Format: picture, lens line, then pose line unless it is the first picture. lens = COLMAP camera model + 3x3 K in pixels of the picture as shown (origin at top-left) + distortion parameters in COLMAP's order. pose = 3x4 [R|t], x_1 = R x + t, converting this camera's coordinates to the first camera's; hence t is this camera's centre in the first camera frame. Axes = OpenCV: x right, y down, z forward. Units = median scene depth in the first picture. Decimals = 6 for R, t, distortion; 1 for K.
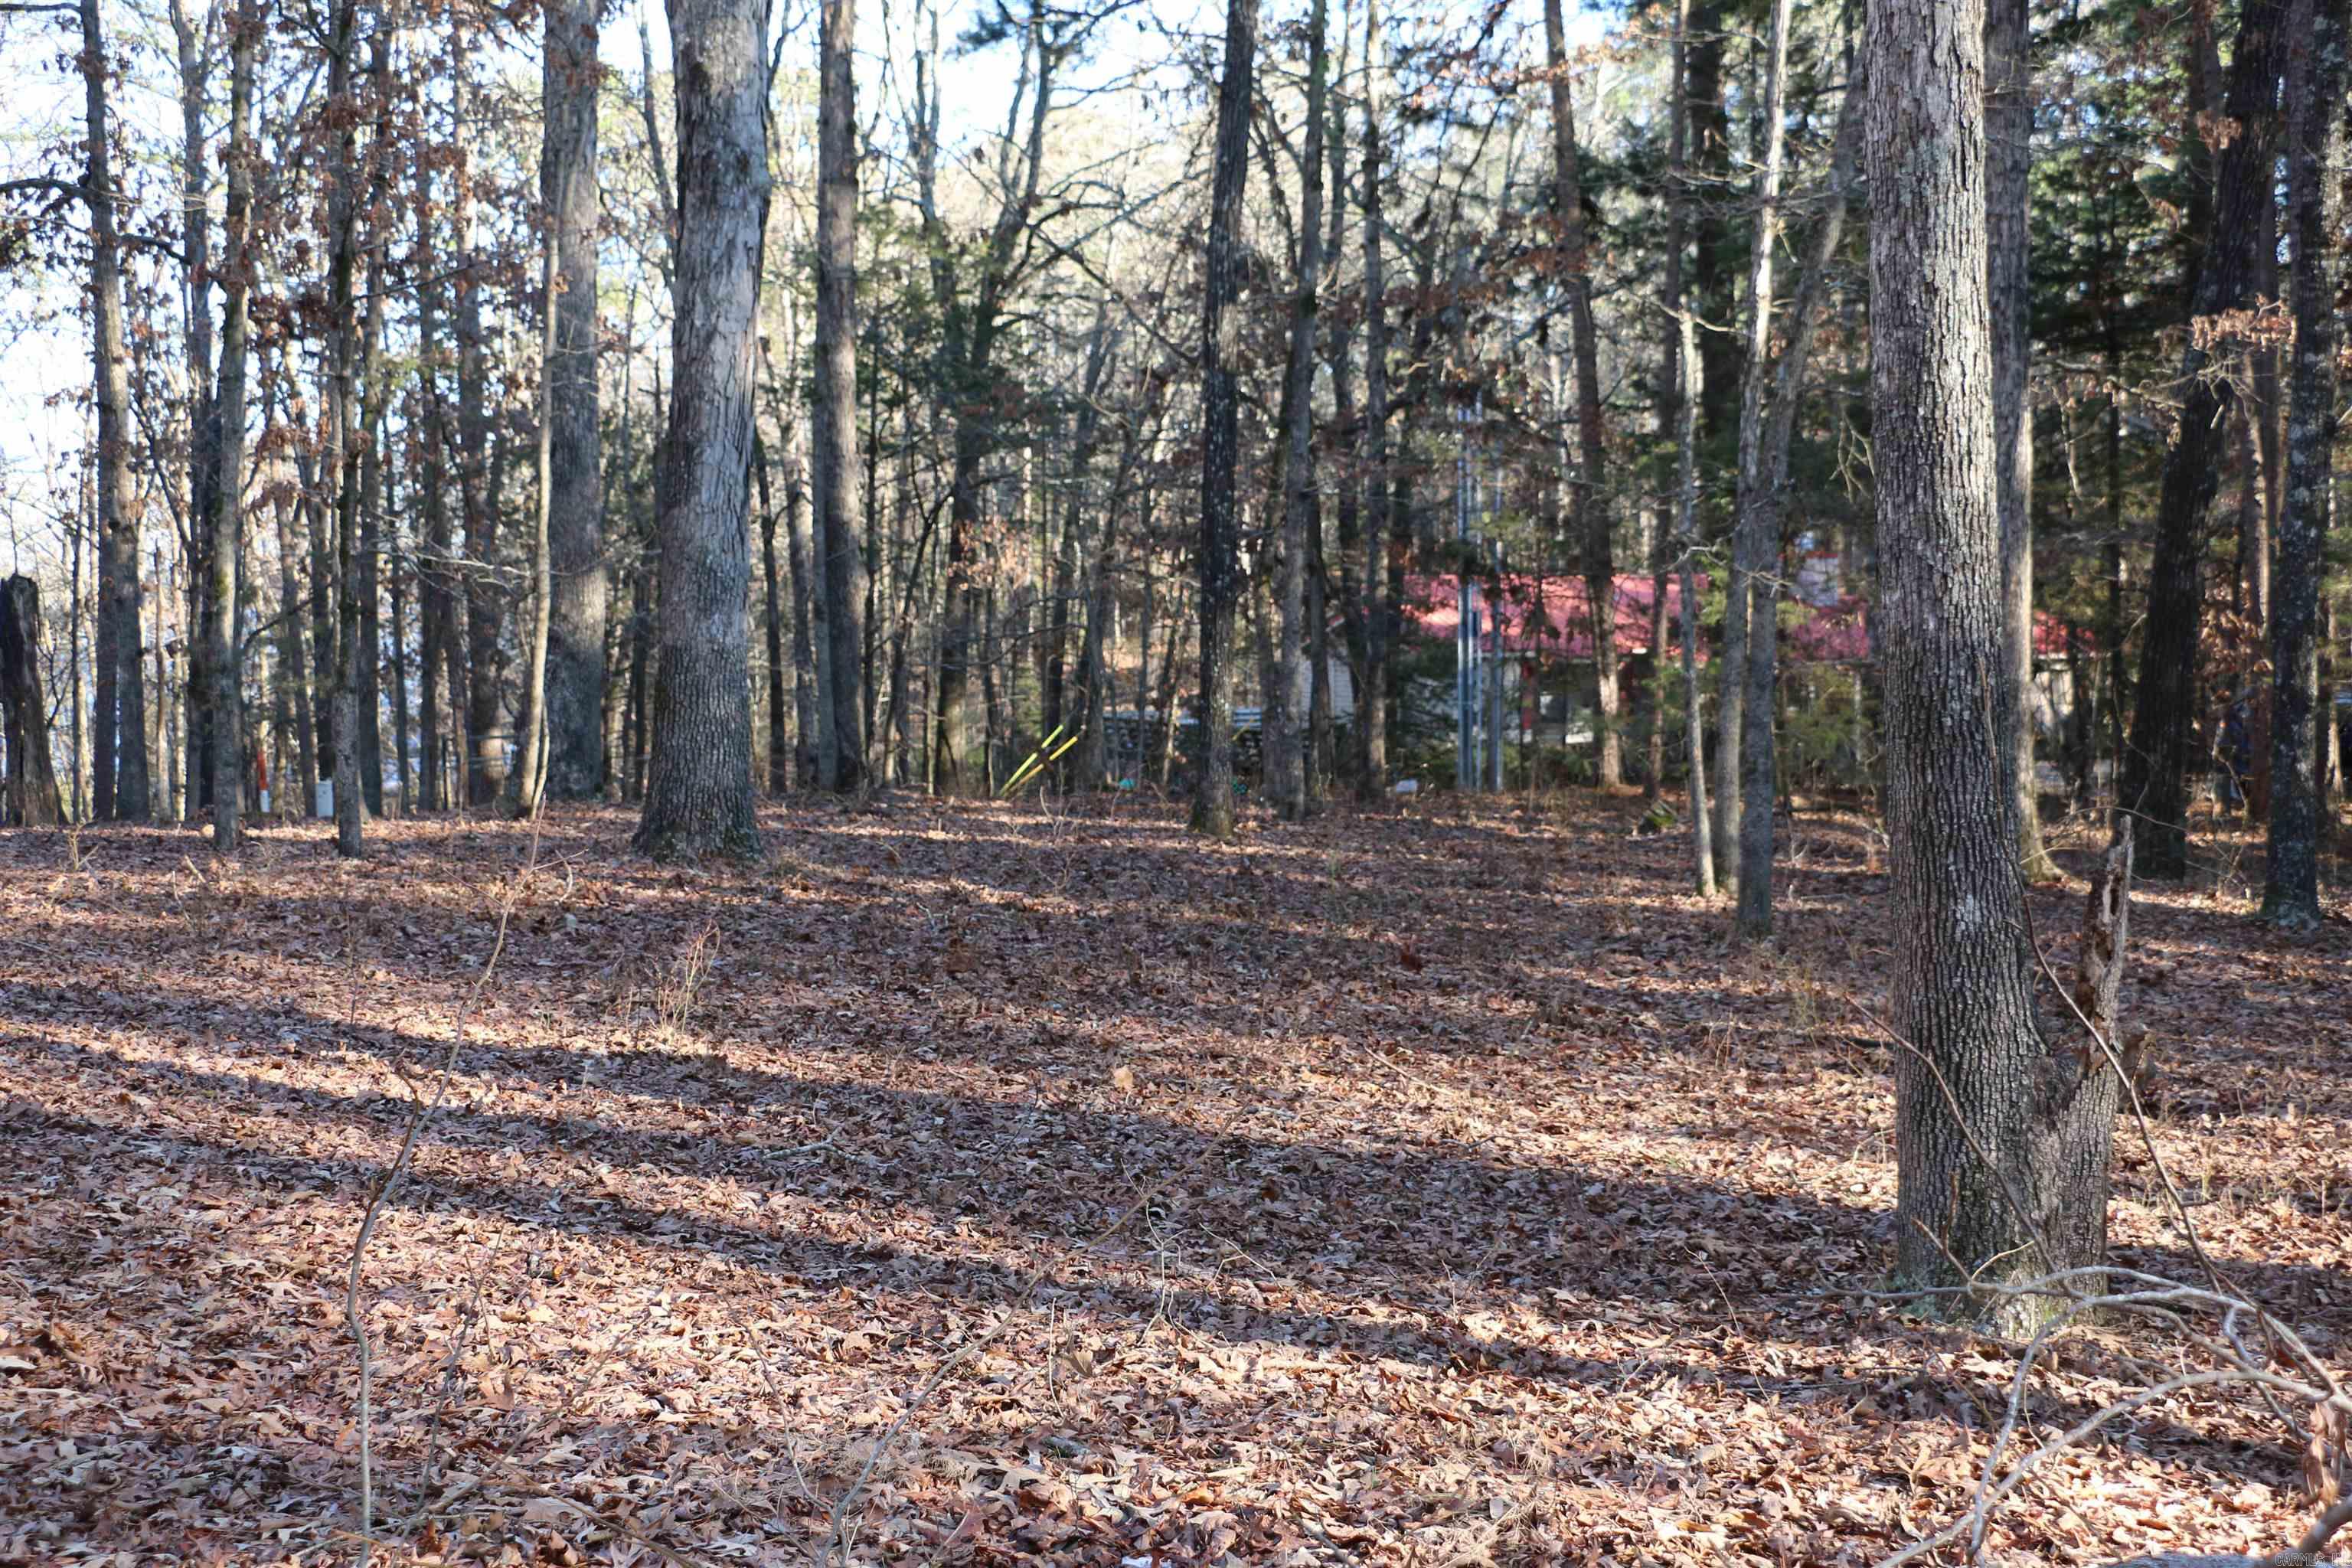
lens RADIAL K [[3239.4, 0, 1167.2], [0, 3239.4, 786.8], [0, 0, 1]] dist [0.013268, 0.483176]
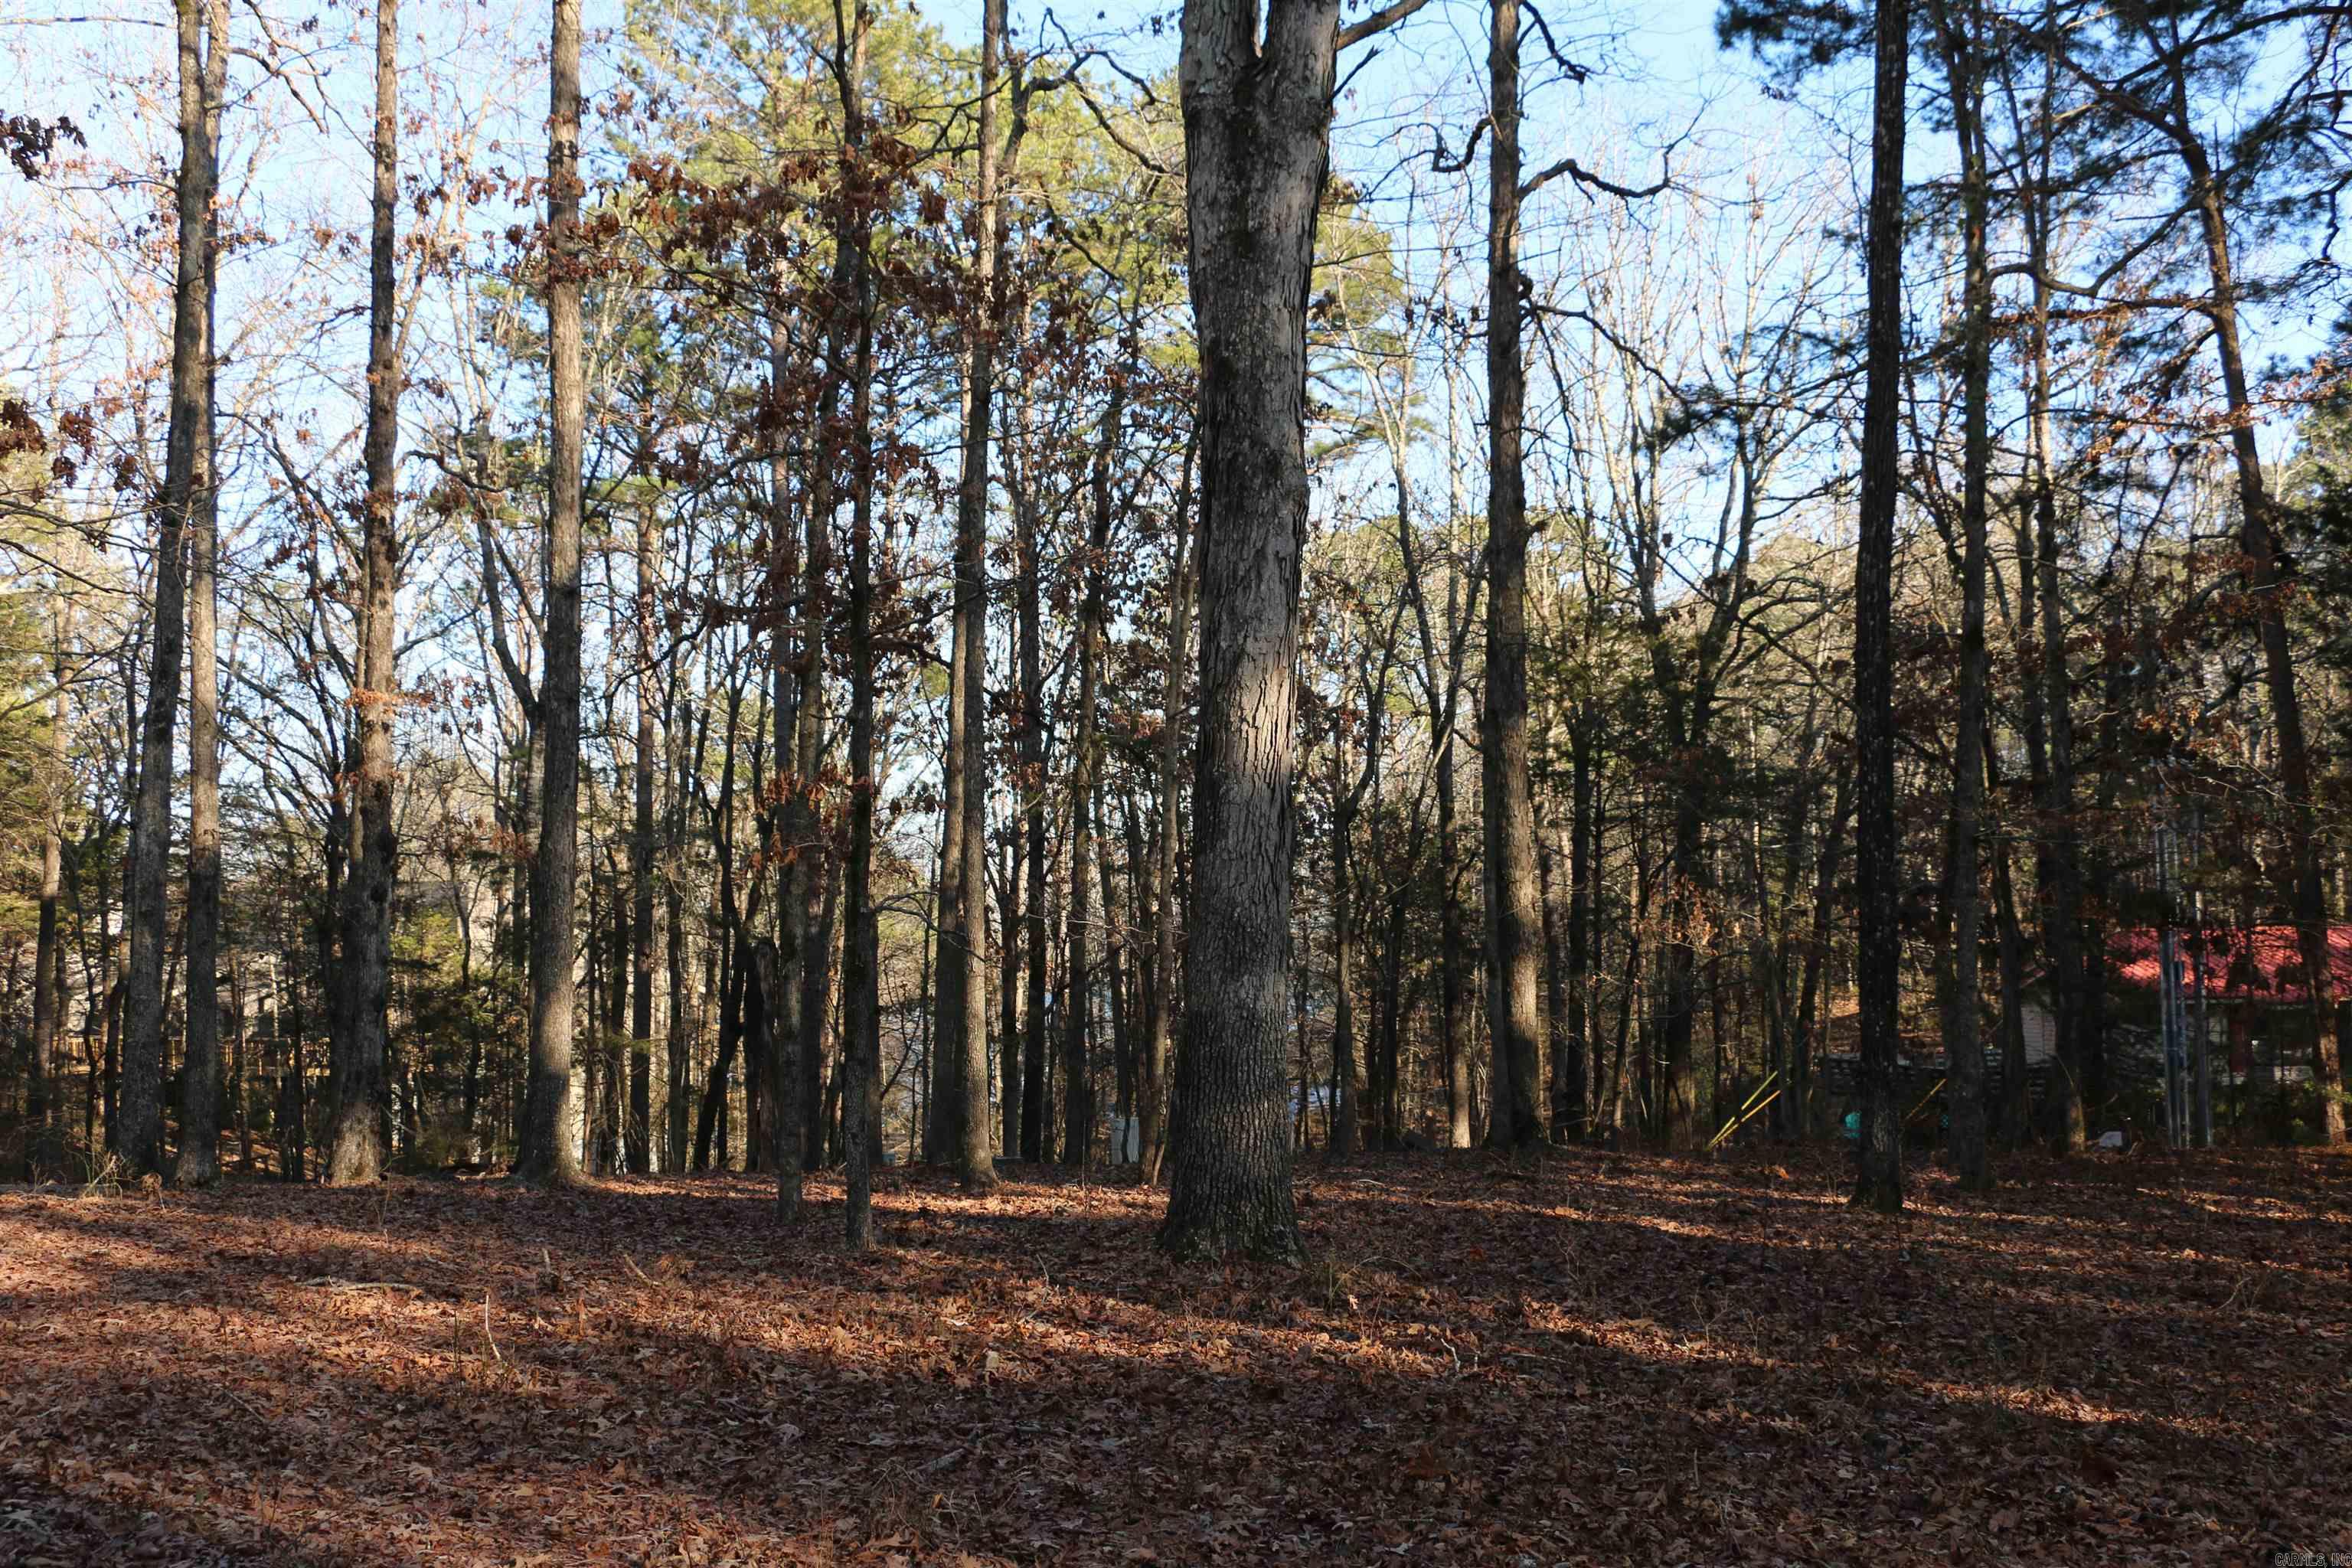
lens RADIAL K [[2463.2, 0, 1186.3], [0, 2463.2, 770.5], [0, 0, 1]] dist [-0.102624, 0.265579]
pose [[0.958009, -0.026805, -0.285482, 0.019317], [-0.011200, 0.991363, -0.130668, -0.011546], [0.286519, 0.128379, 0.949434, 0.194043]]
